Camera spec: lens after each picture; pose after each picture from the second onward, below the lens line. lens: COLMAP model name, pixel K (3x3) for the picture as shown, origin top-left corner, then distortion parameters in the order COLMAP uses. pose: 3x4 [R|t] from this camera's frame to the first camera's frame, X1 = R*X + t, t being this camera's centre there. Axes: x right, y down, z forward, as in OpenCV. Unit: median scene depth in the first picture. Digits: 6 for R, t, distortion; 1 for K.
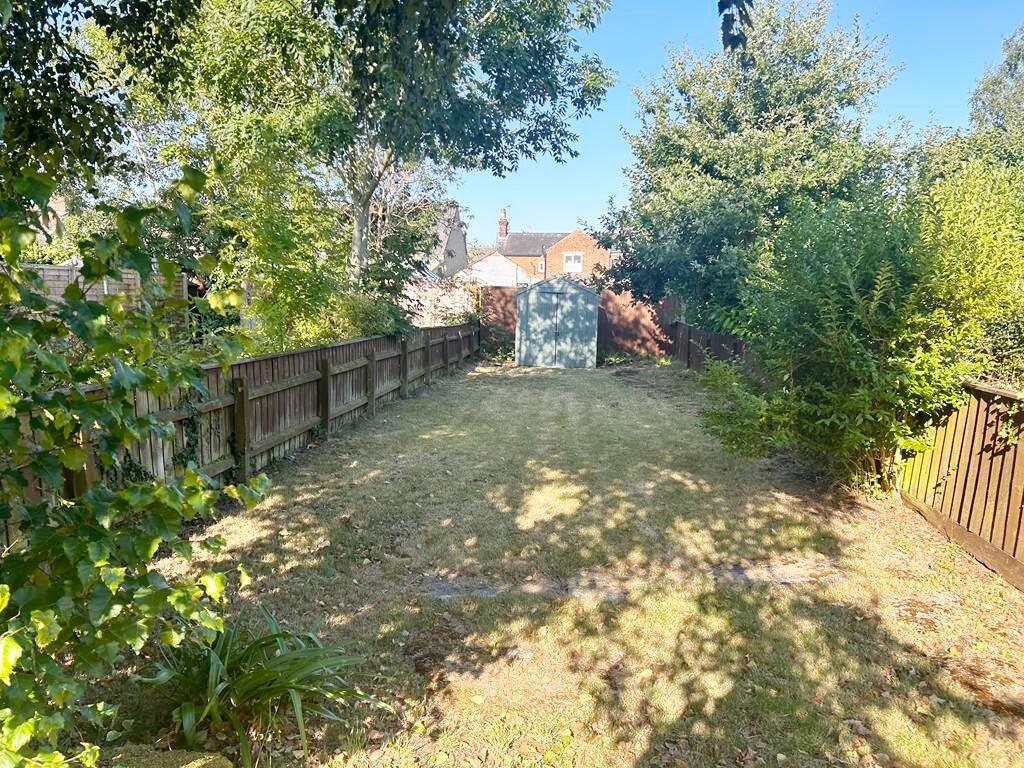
lens RADIAL K [[776.8, 0, 509.6], [0, 776.8, 384.2], [0, 0, 1]] dist [-0.005288, -0.002274]
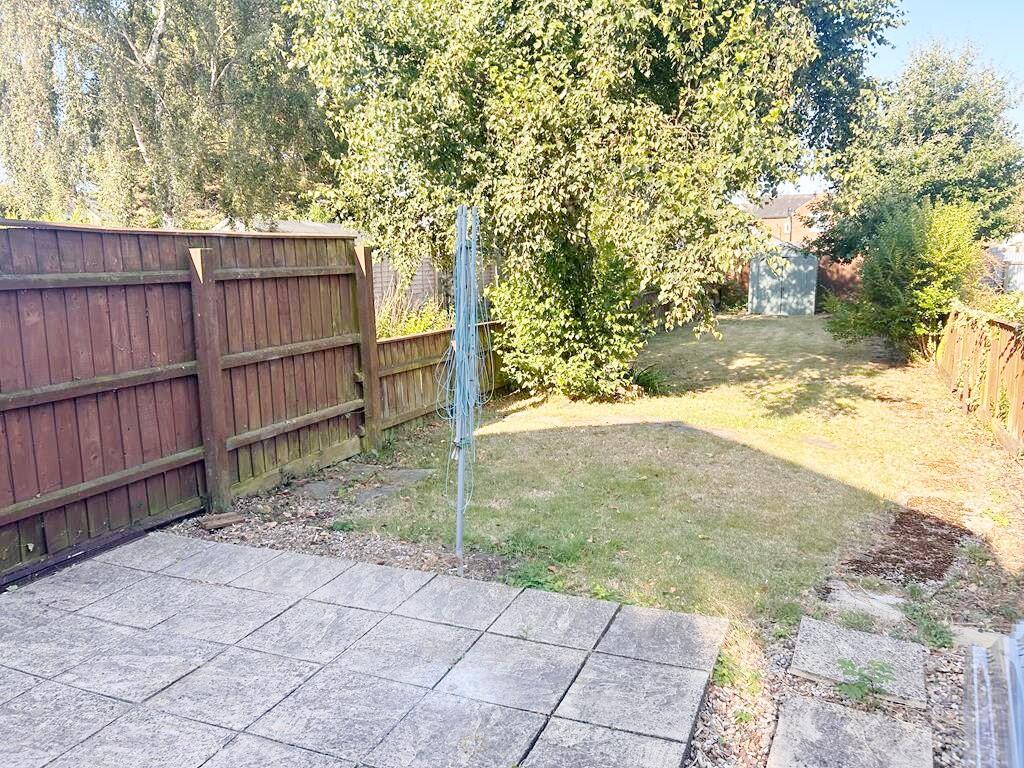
lens RADIAL K [[776.8, 0, 510.4], [0, 776.8, 378.4], [0, 0, 1]] dist [-0.005288, -0.002274]
pose [[0.951980, 0.014333, -0.305825, 0.027789], [-0.002389, 0.999221, 0.039394, 0.034662], [0.306151, -0.036772, 0.951272, -0.380536]]
